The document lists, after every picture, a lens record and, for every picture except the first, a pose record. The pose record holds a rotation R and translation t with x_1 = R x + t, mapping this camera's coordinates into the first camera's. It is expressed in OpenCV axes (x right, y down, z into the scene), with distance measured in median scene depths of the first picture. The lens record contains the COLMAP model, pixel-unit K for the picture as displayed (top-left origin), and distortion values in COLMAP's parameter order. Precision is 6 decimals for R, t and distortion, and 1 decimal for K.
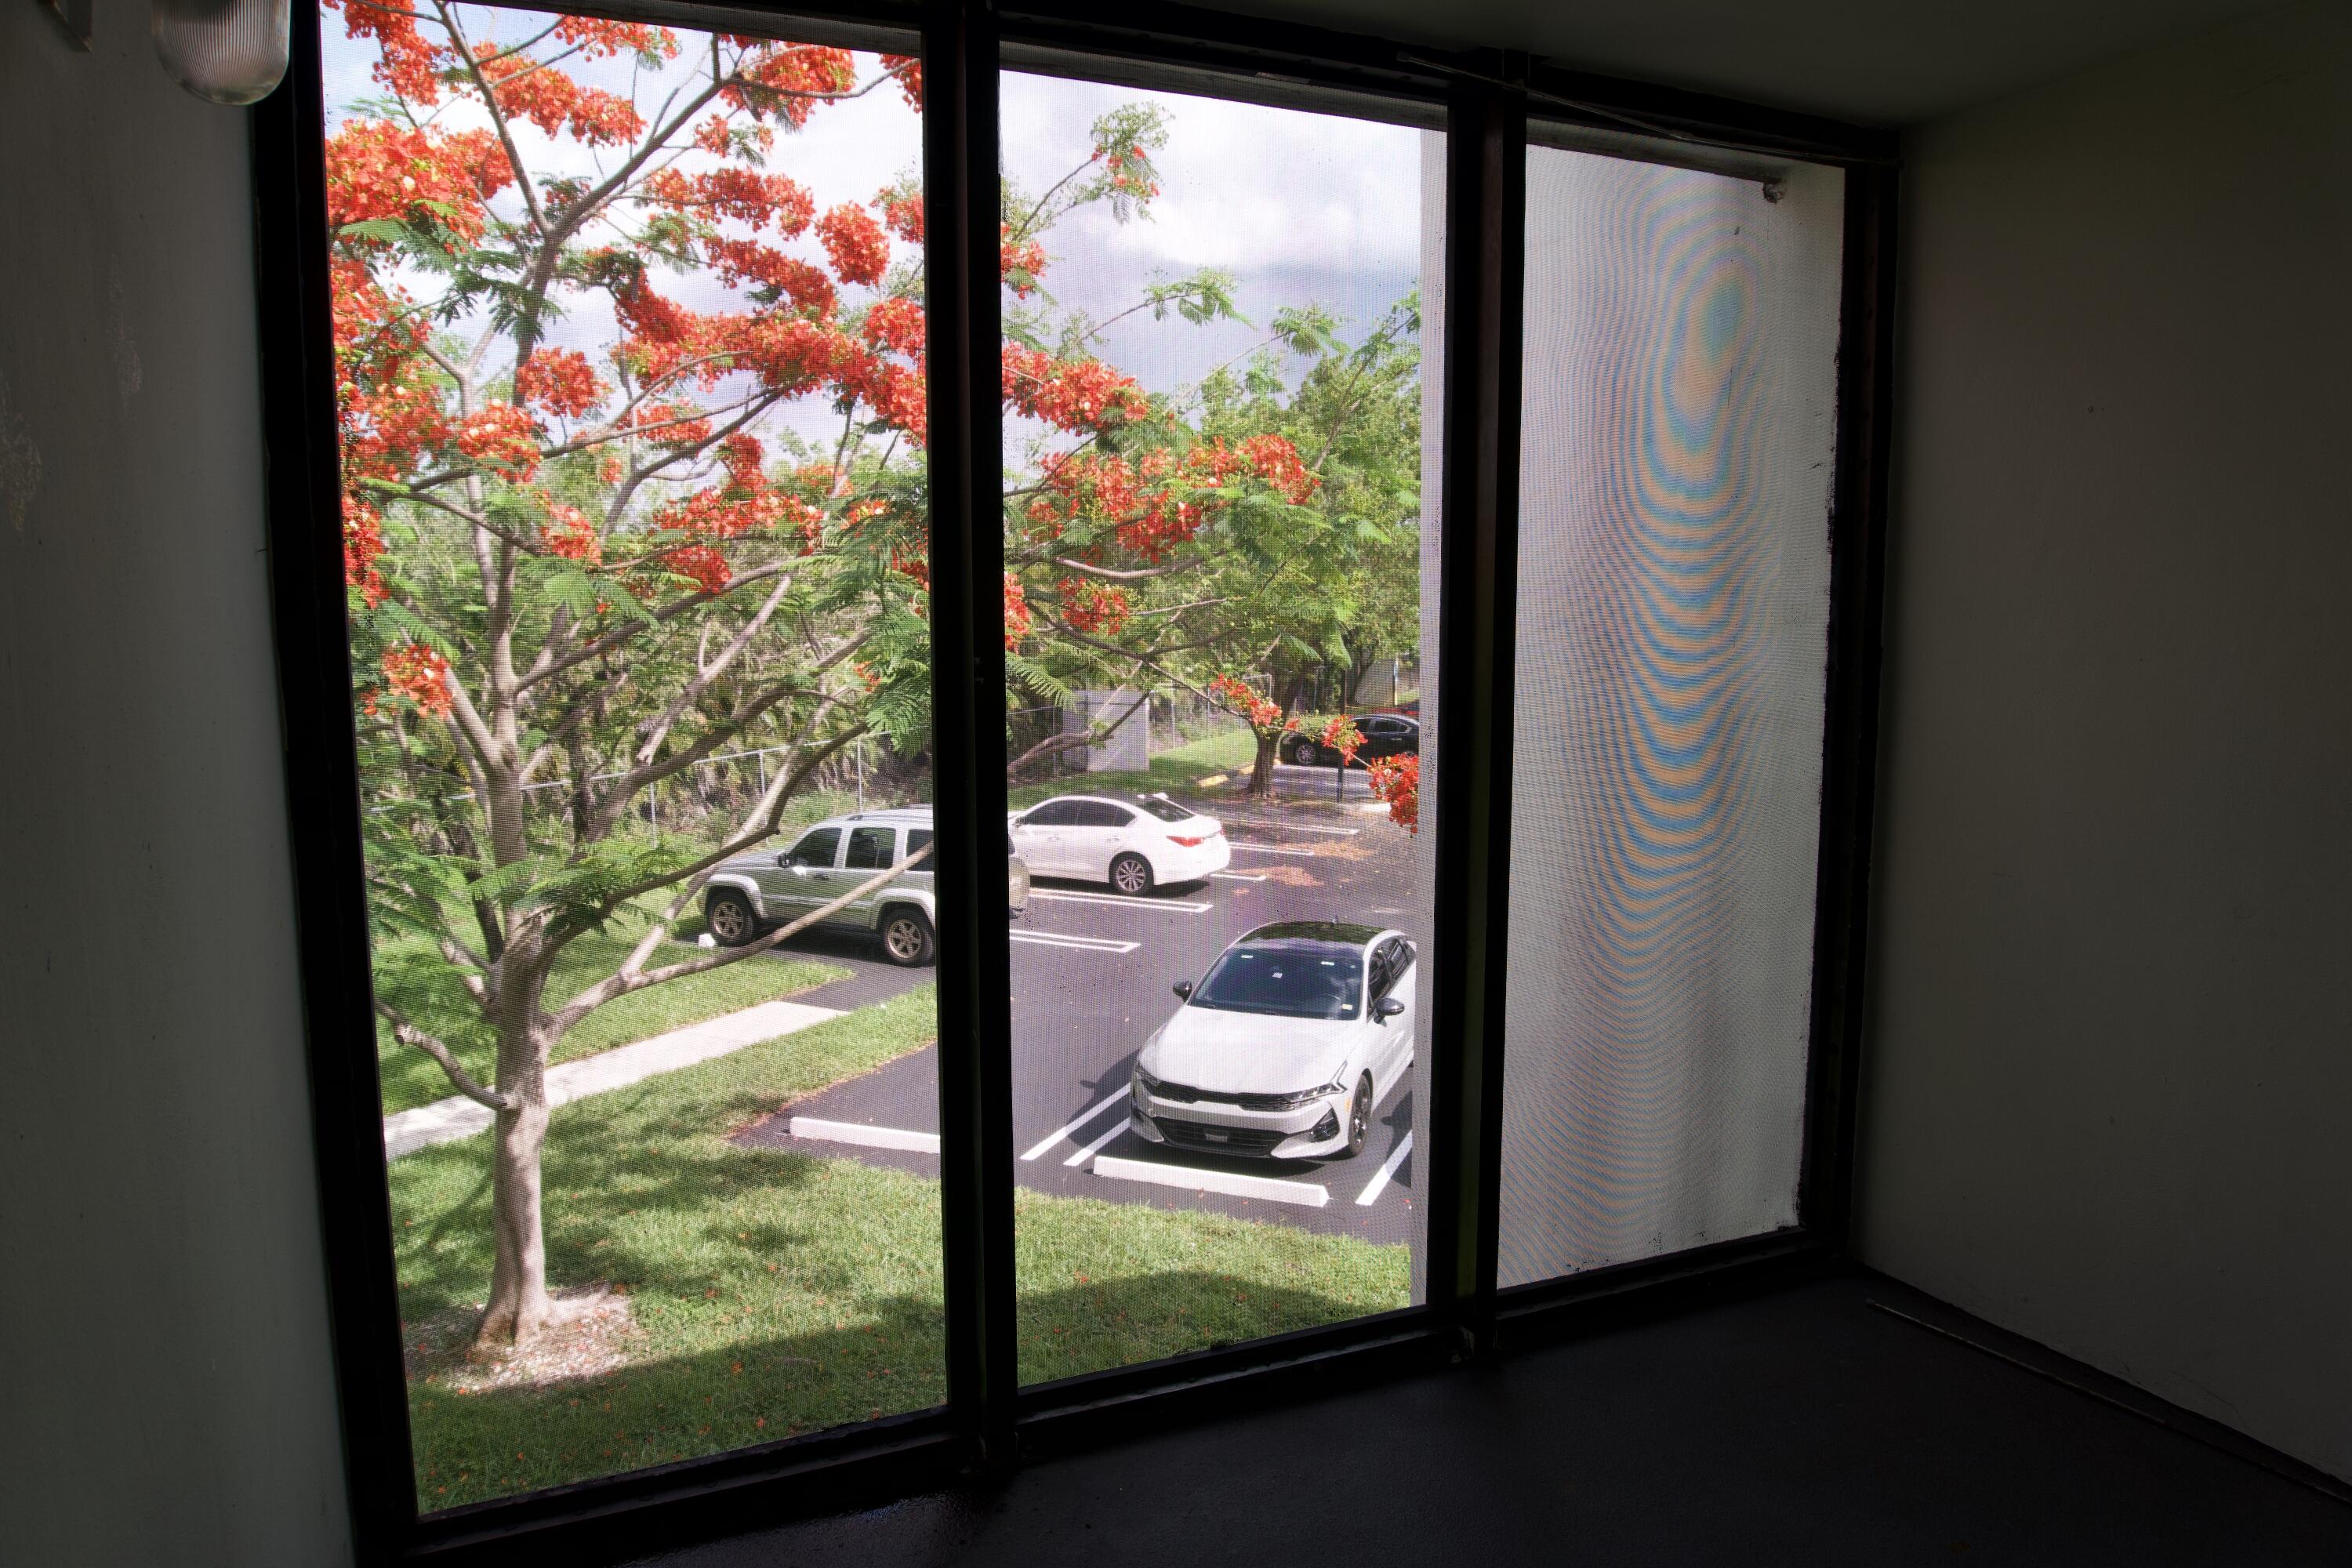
lens RADIAL K [[1578.0, 0, 1182.8], [0, 1578.0, 787.3], [0, 0, 1]] dist [-0.044418, -0.006082]
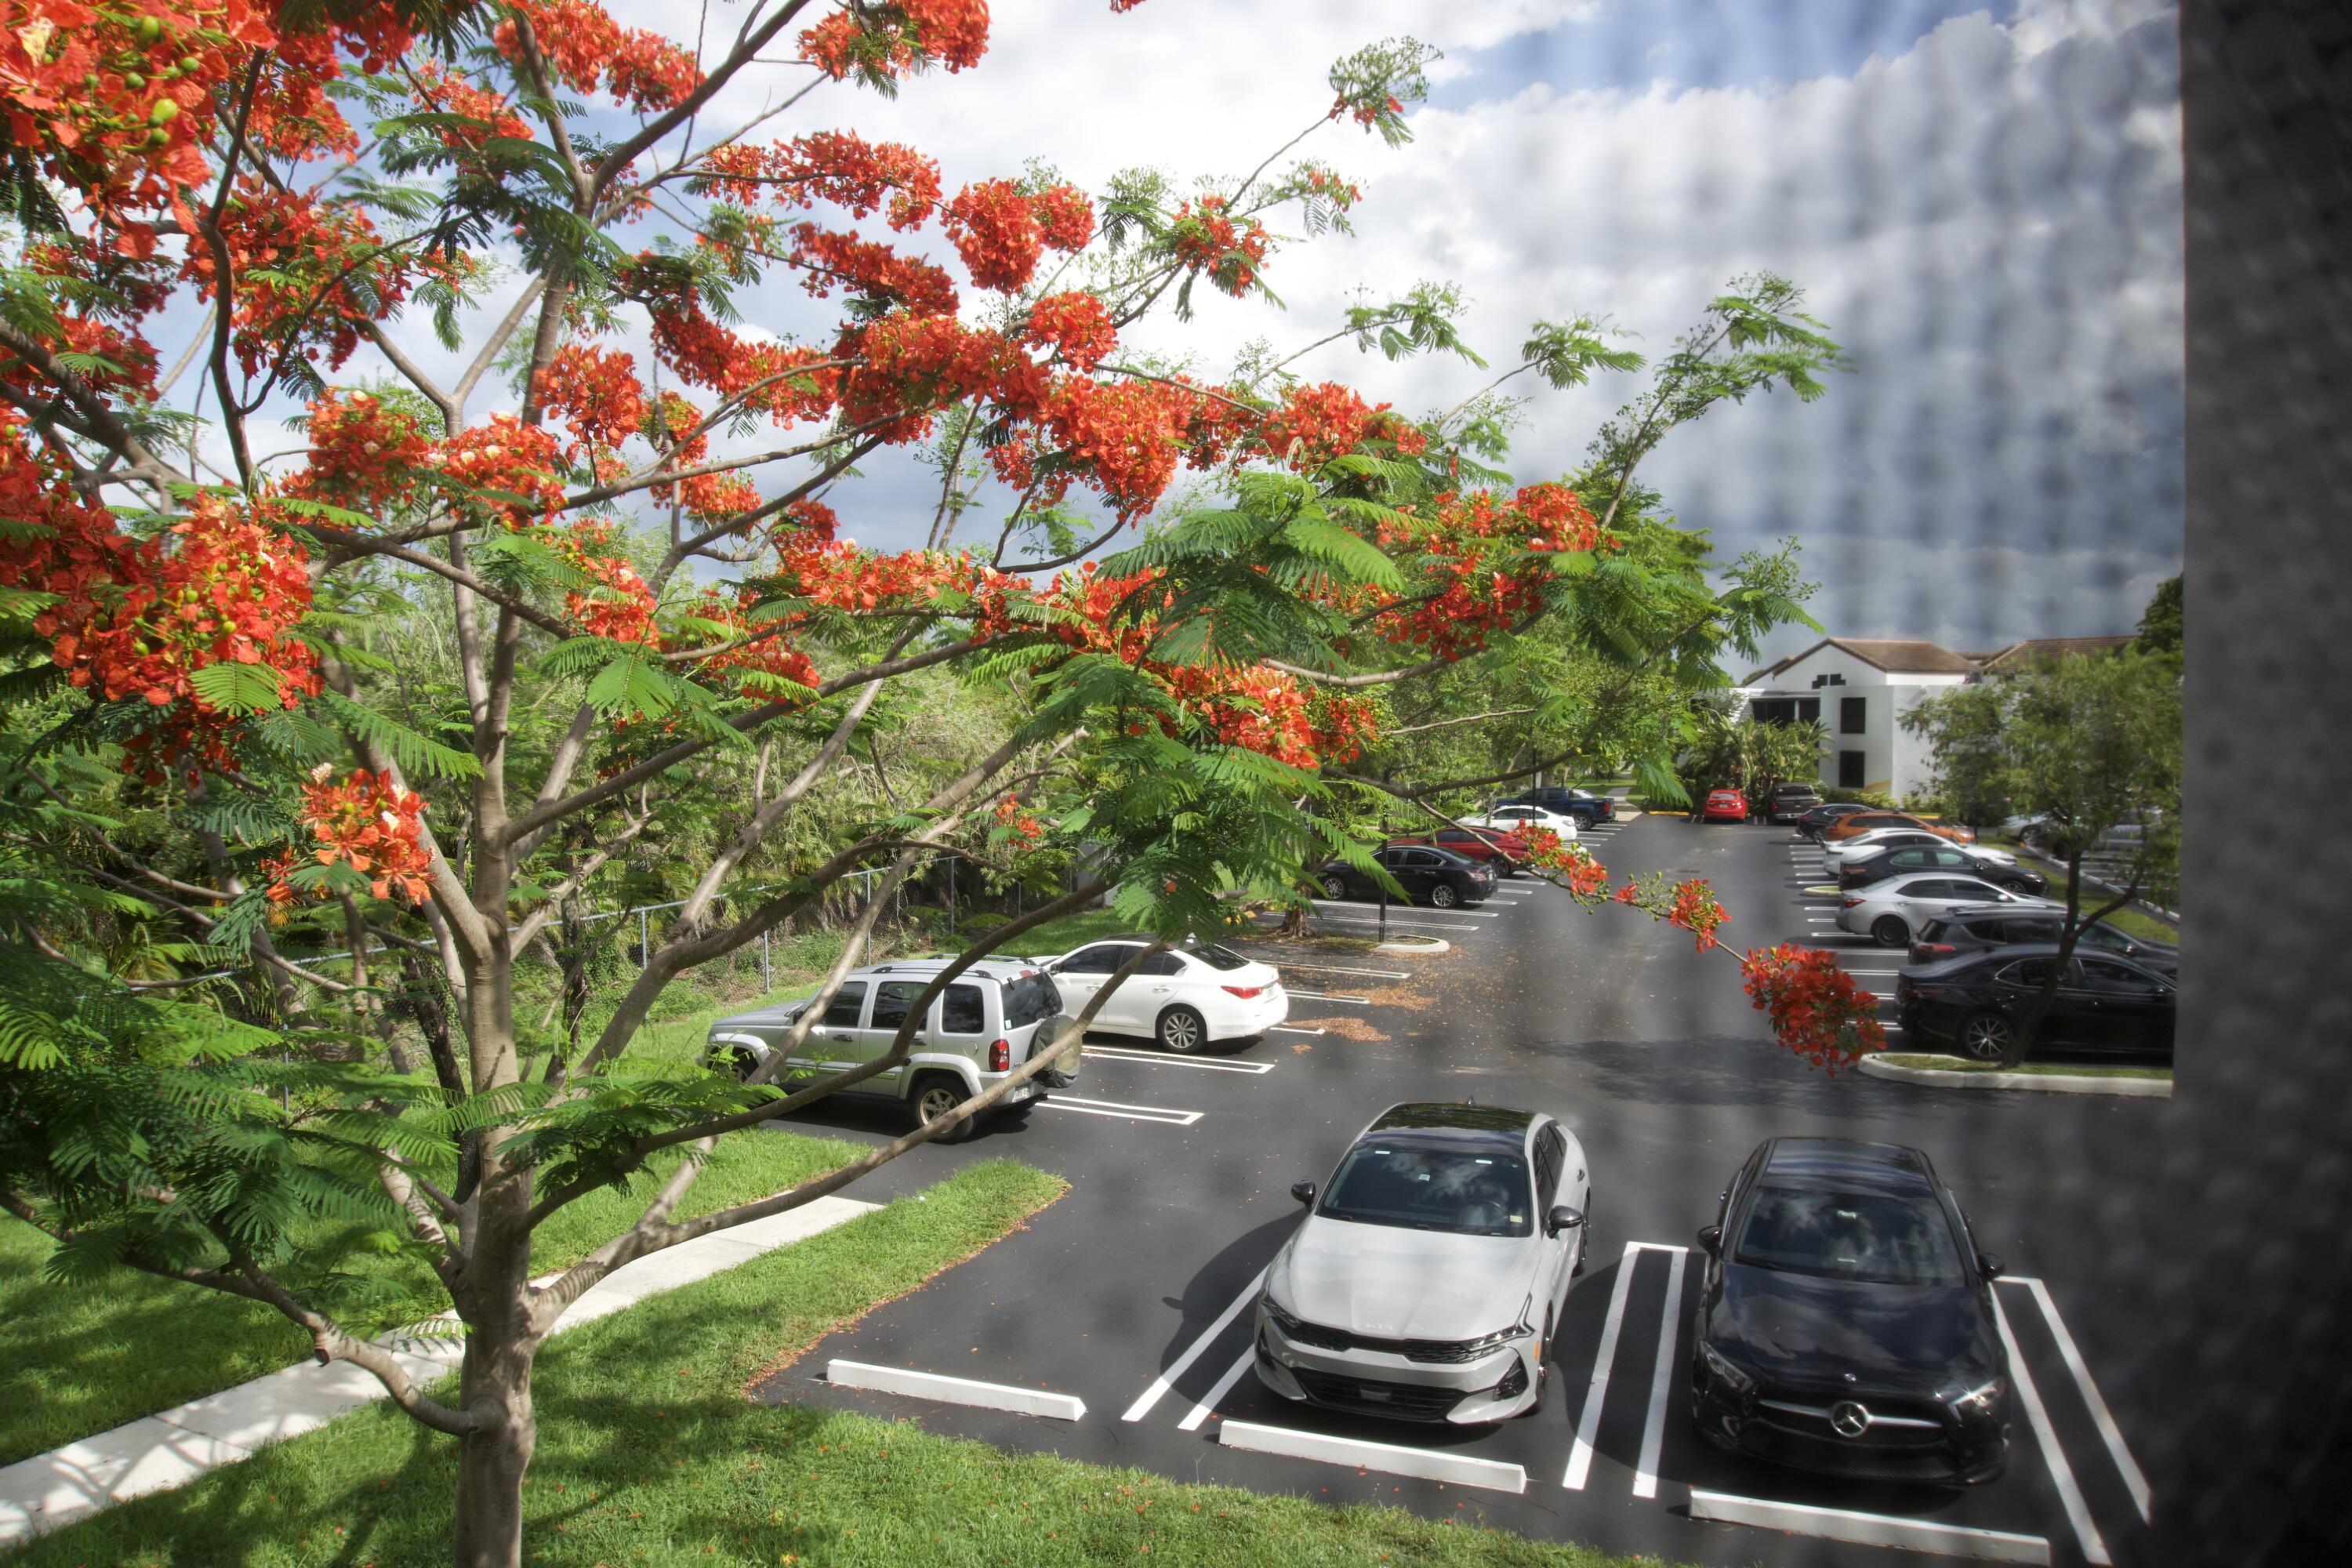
lens RADIAL K [[1578.0, 0, 1170.8], [0, 1578.0, 778.0], [0, 0, 1]] dist [-0.044418, -0.006082]
pose [[0.999950, 0.003602, 0.009358, -0.090594], [-0.002792, 0.996370, -0.085083, -0.019644], [-0.009631, 0.085052, 0.996330, 0.194470]]
